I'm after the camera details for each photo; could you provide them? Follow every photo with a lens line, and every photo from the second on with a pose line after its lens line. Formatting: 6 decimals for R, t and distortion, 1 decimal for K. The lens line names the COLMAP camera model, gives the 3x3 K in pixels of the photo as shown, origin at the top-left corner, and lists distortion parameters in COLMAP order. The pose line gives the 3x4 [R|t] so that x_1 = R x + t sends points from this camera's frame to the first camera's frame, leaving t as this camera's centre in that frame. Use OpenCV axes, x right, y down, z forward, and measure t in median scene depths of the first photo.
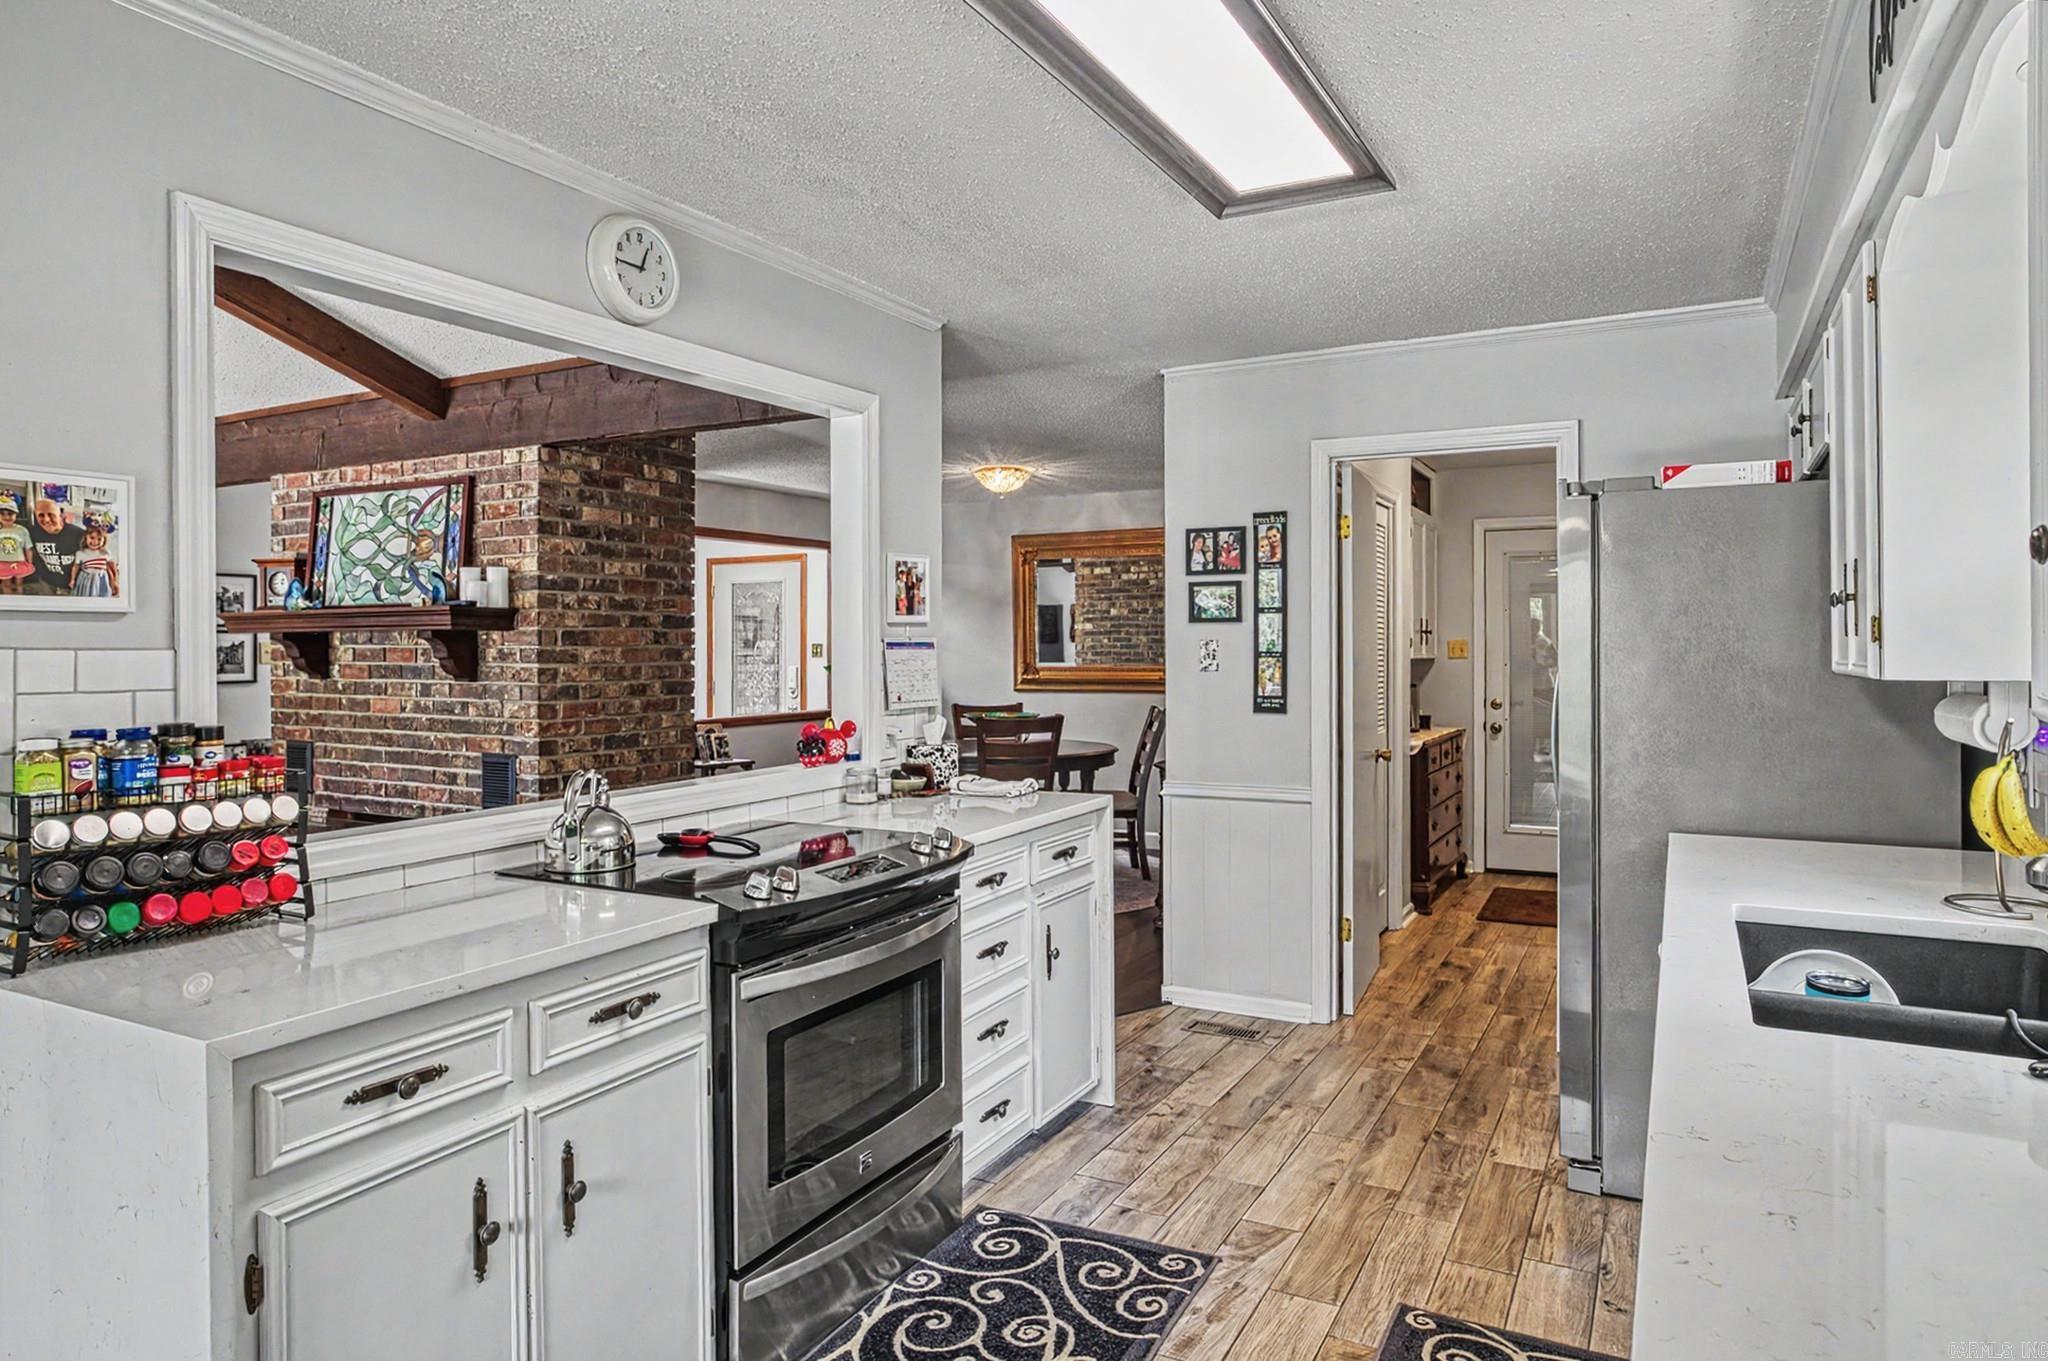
lens RADIAL K [[1233.1, 0, 1066.7], [0, 1233.1, 646.9], [0, 0, 1]] dist [-0.055319, 0.000011]
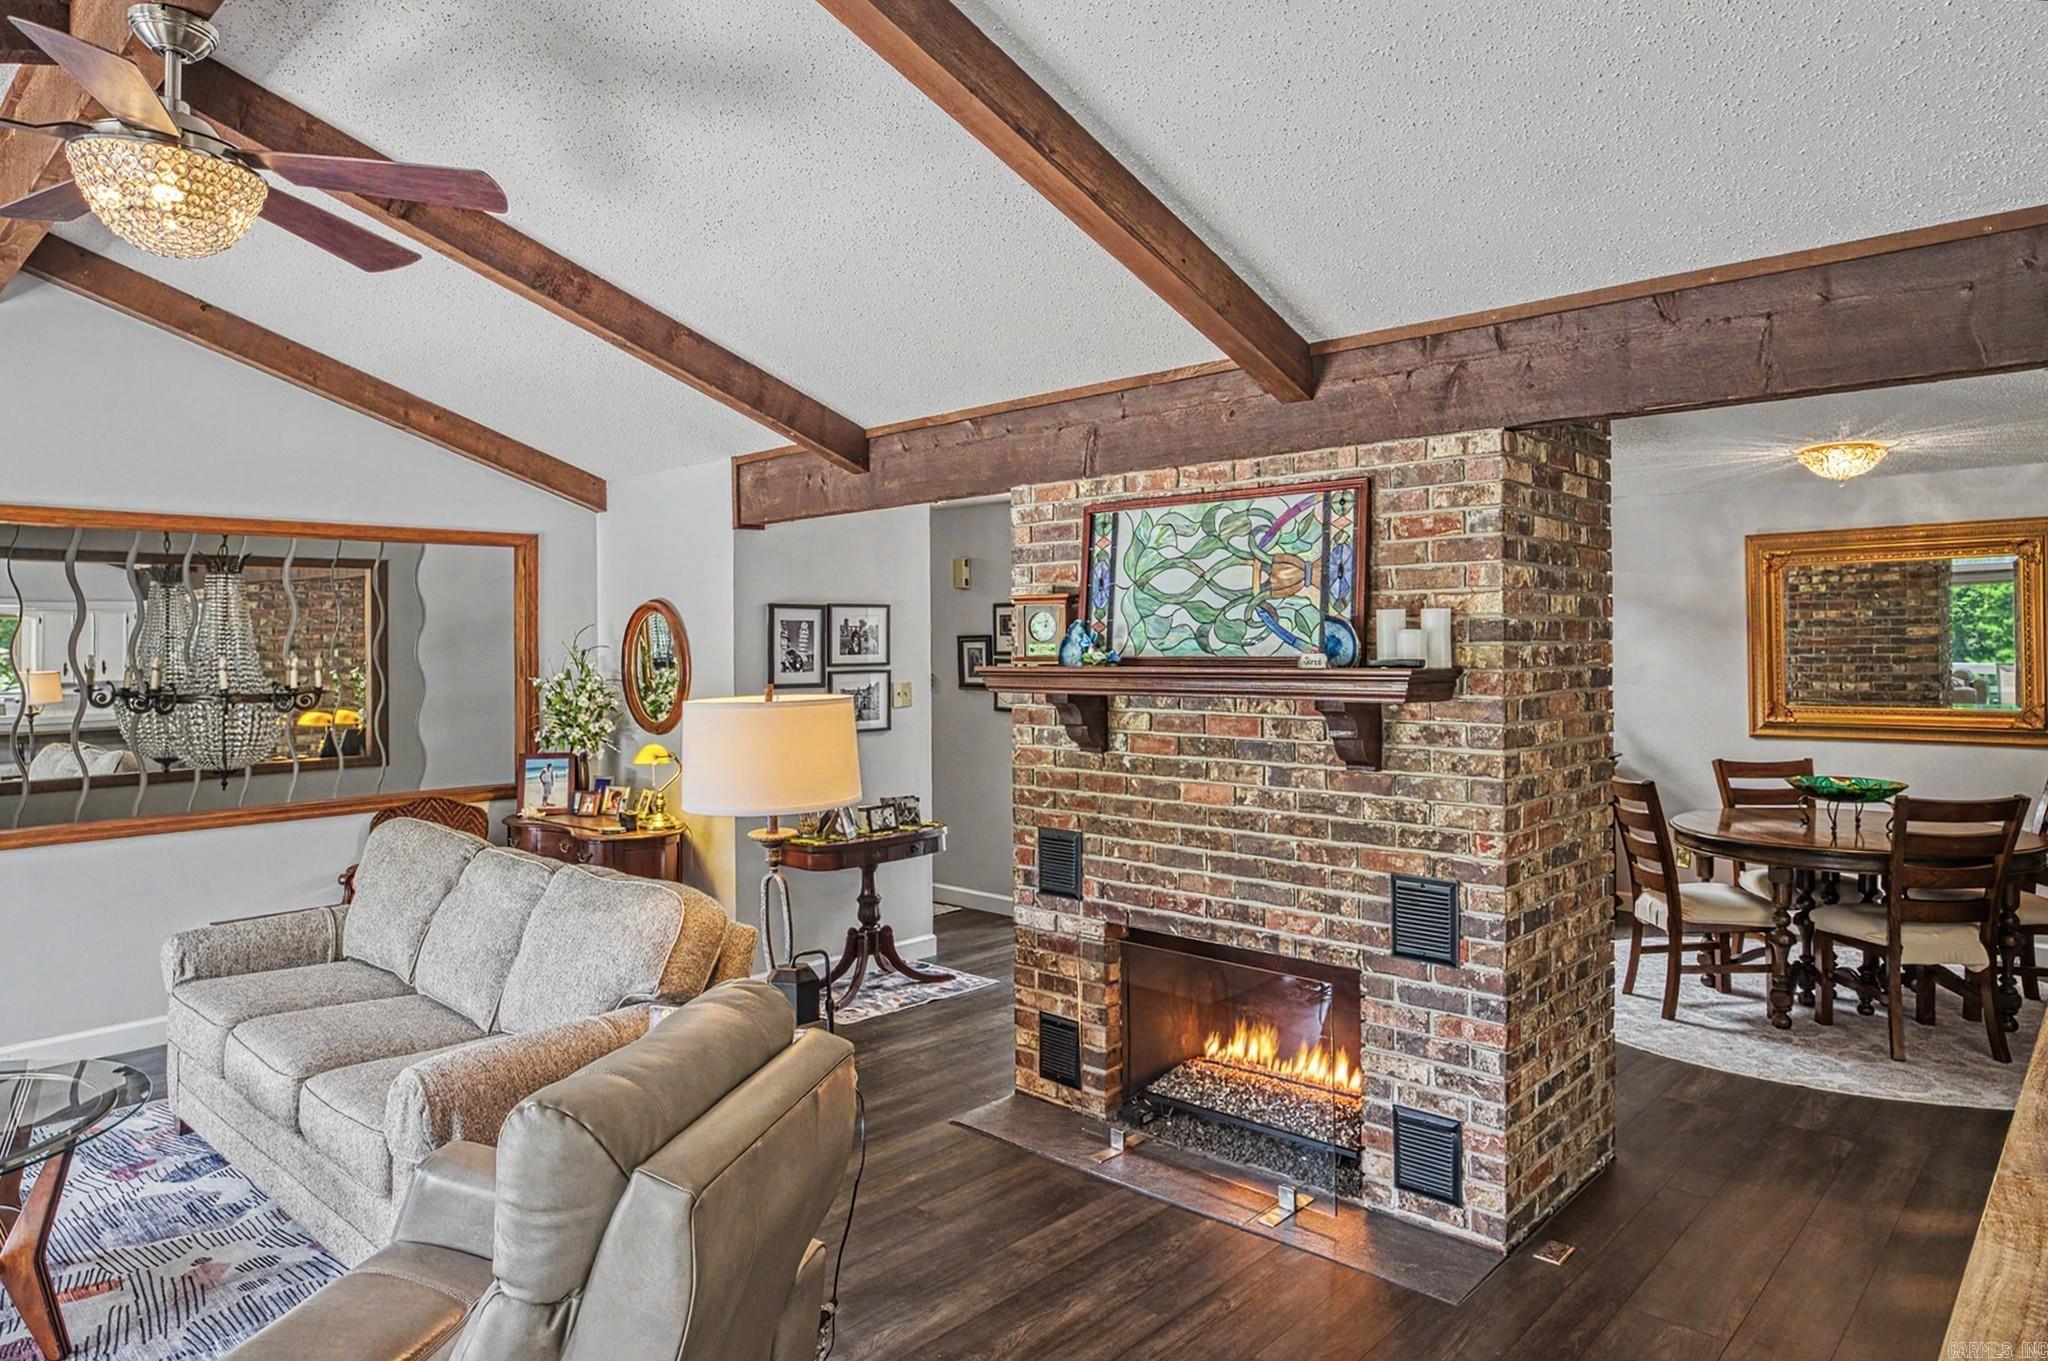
lens RADIAL K [[1252.8, 0, 1021.2], [0, 1252.8, 631.2], [0, 0, 1]] dist [-0.002647, 0.000407]
pose [[0.957024, -0.006281, -0.289940, -0.452849], [0.003142, 0.999931, -0.011289, -0.042120], [0.289991, 0.009893, 0.956978, 0.238472]]
